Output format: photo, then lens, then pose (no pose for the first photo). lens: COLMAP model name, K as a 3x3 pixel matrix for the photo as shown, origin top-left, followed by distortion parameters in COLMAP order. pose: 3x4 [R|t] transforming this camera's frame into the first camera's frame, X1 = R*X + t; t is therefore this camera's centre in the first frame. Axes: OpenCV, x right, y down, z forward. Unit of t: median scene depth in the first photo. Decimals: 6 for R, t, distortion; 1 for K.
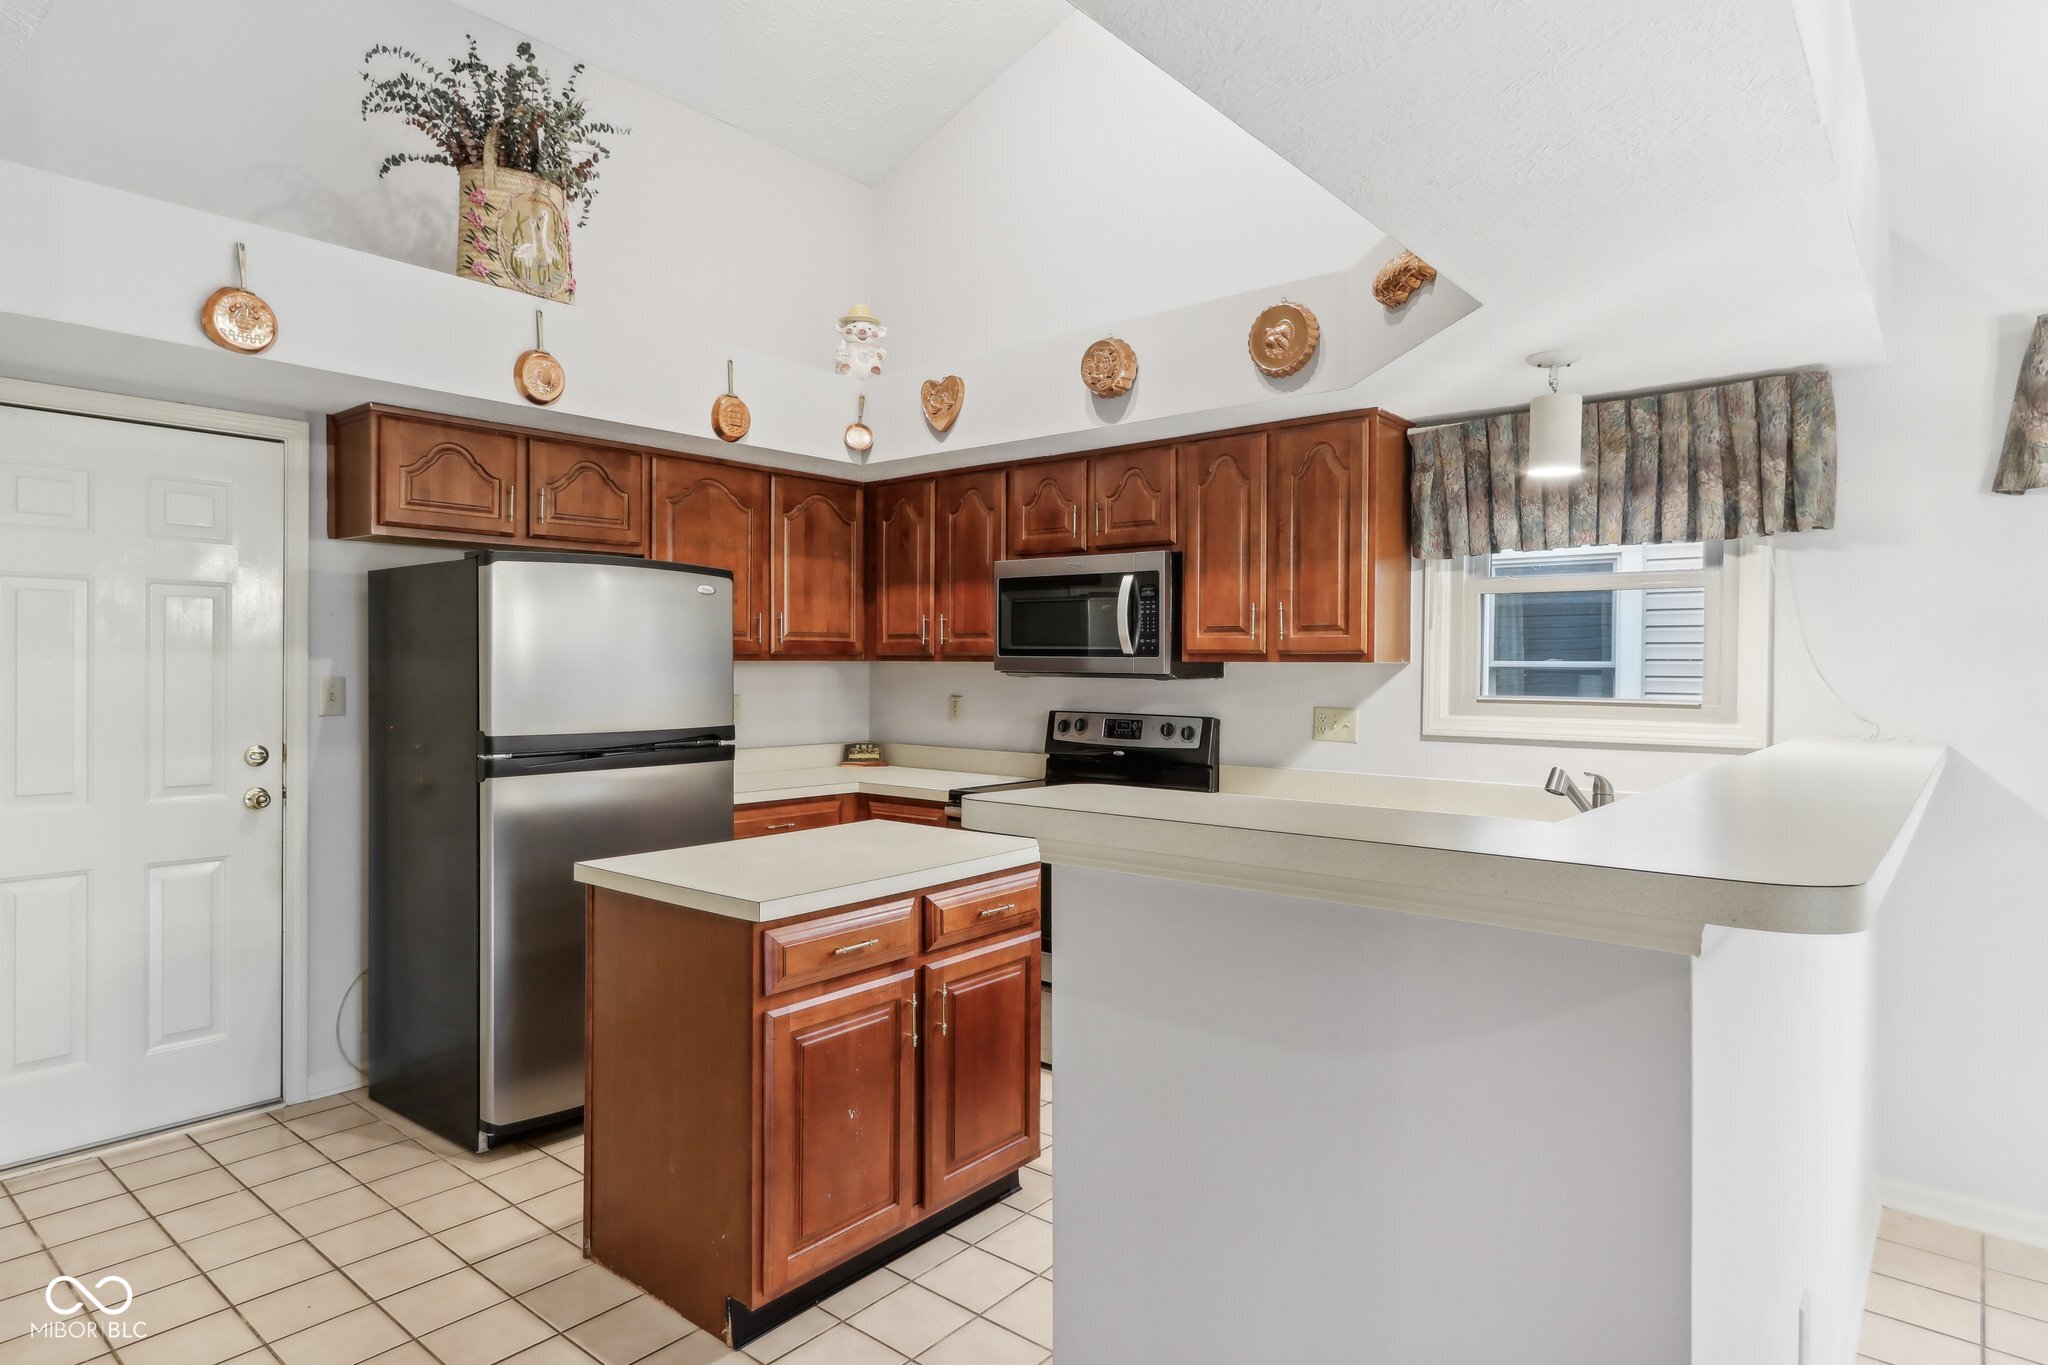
lens RADIAL K [[1145.2, 0, 1024.0], [0, 1145.2, 682.5], [0, 0, 1]] dist [-0.005773, -0.000813]
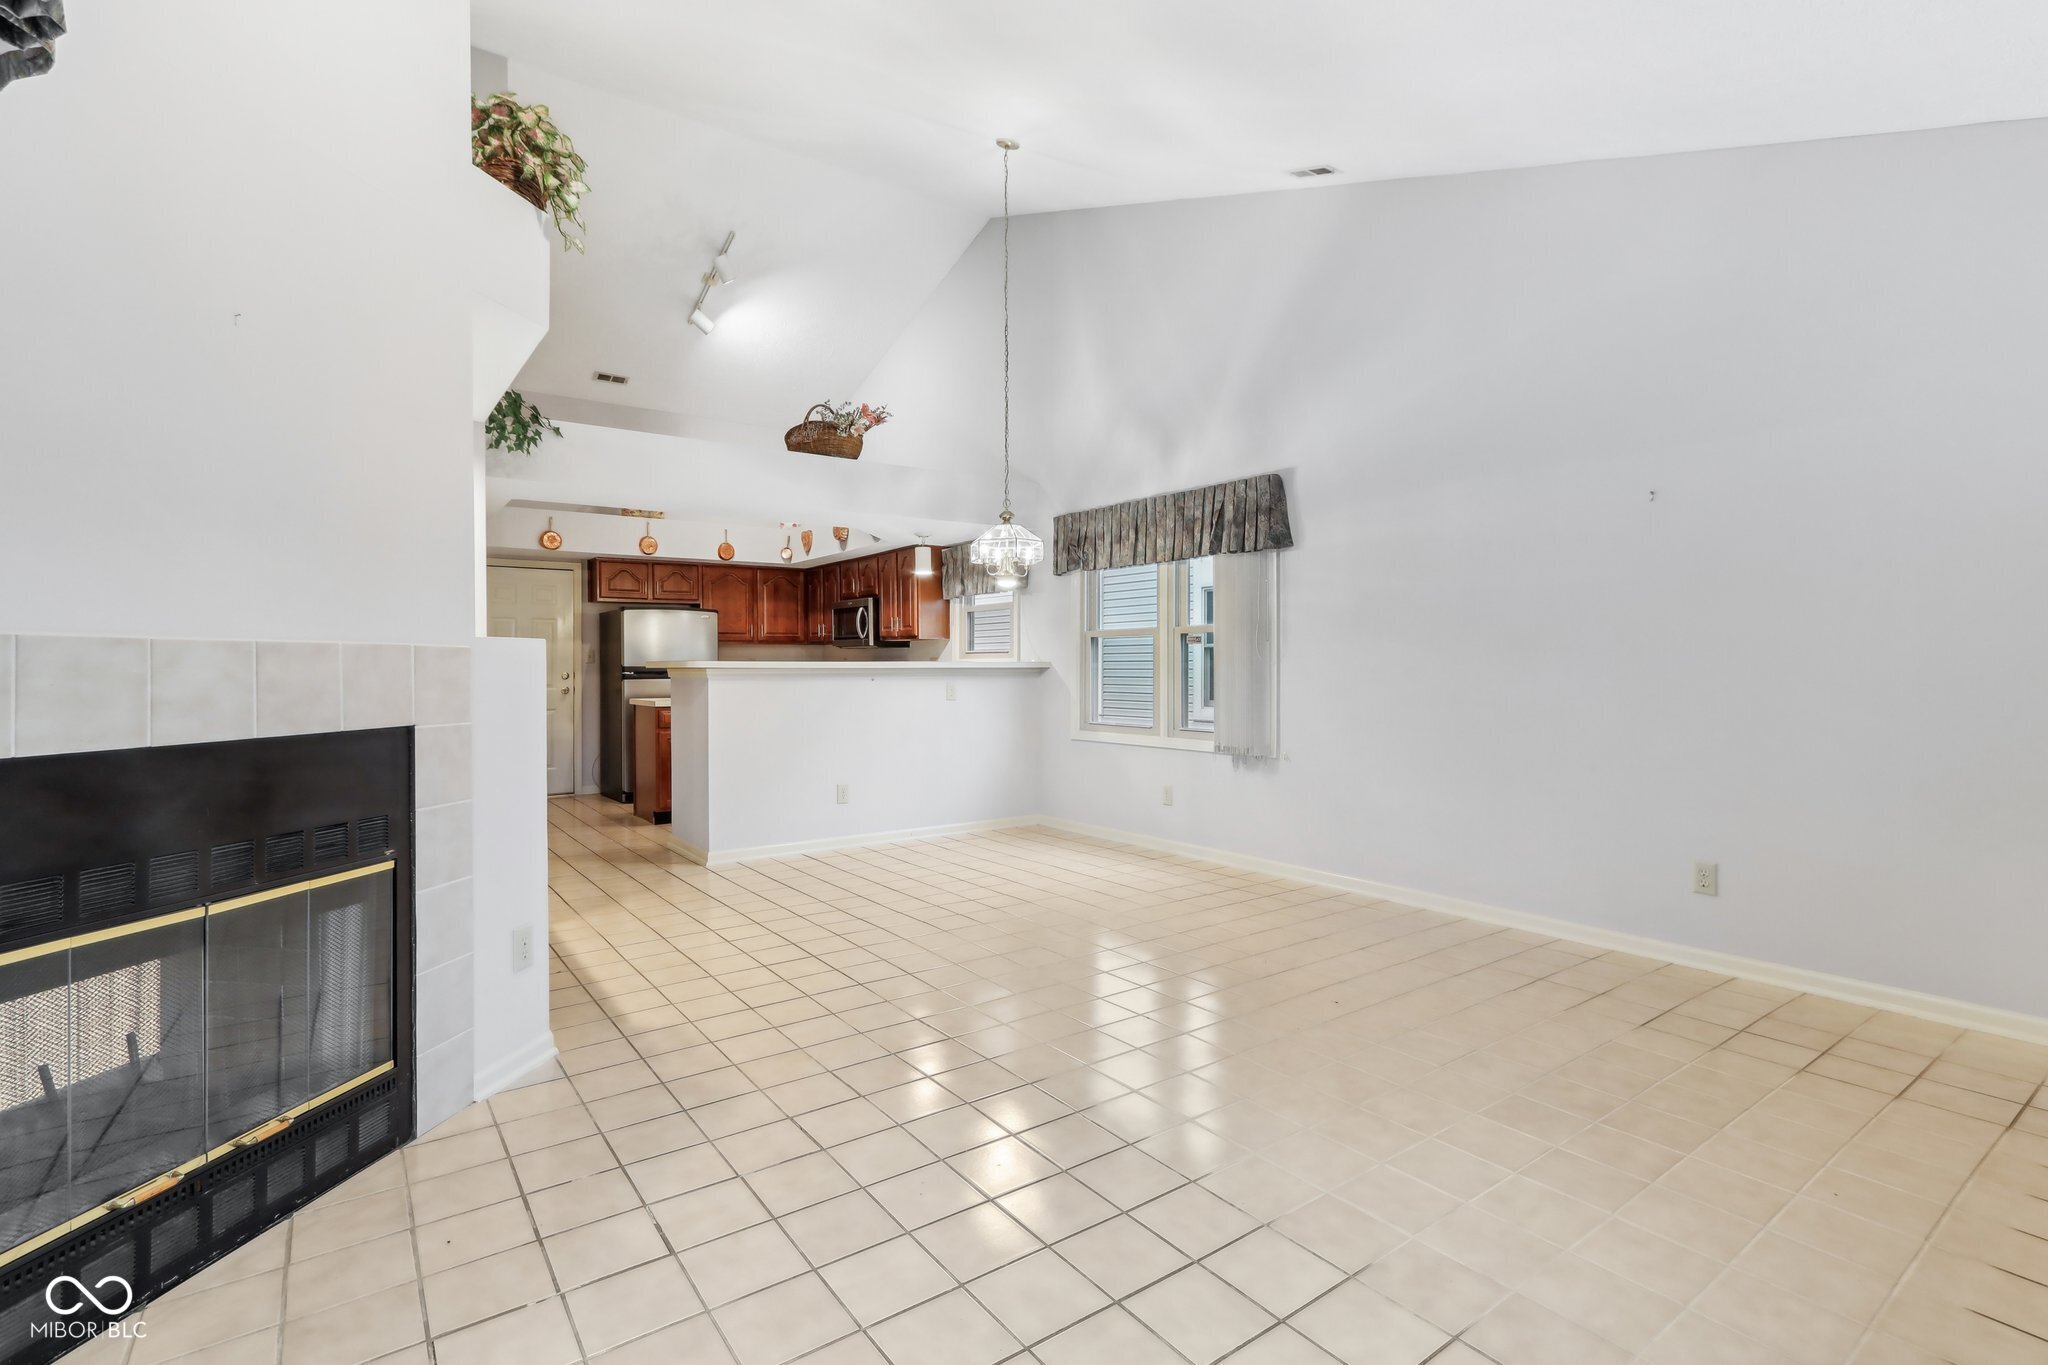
lens RADIAL K [[953.8, 0, 1018.5], [0, 953.8, 671.4], [0, 0, 1]] dist [0.003343, 0.000560]
pose [[0.968026, -0.008936, -0.250690, 1.036964], [0.005934, 0.999901, -0.012731, 0.085637], [0.250779, 0.010837, 0.967984, -1.052379]]
